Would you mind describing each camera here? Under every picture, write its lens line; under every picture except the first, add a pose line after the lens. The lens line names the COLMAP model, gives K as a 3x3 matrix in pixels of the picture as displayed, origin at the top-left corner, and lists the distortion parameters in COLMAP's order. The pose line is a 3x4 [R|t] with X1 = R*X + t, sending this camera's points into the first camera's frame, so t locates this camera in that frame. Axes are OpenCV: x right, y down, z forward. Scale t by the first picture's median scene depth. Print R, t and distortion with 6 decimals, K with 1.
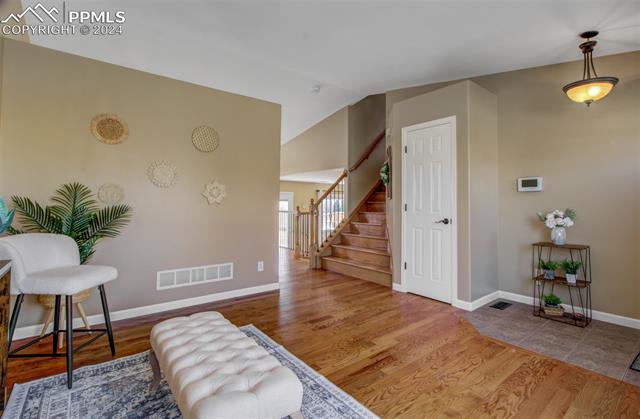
lens RADIAL K [[306.5, 0, 321.1], [0, 306.5, 211.8], [0, 0, 1]] dist [-0.001297, -0.000412]
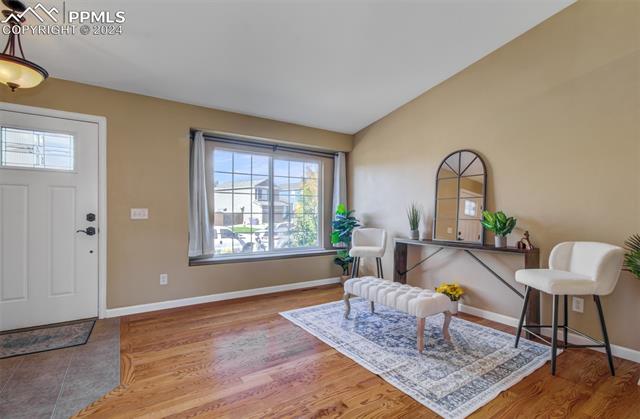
lens RADIAL K [[300.0, 0, 327.1], [0, 300.0, 211.6], [0, 0, 1]] dist [-0.002078, -0.000524]
pose [[-0.998982, -0.012054, 0.043470, -0.011564], [-0.011171, 0.999728, 0.020496, -0.054543], [-0.043705, 0.019989, -0.998844, 2.081822]]
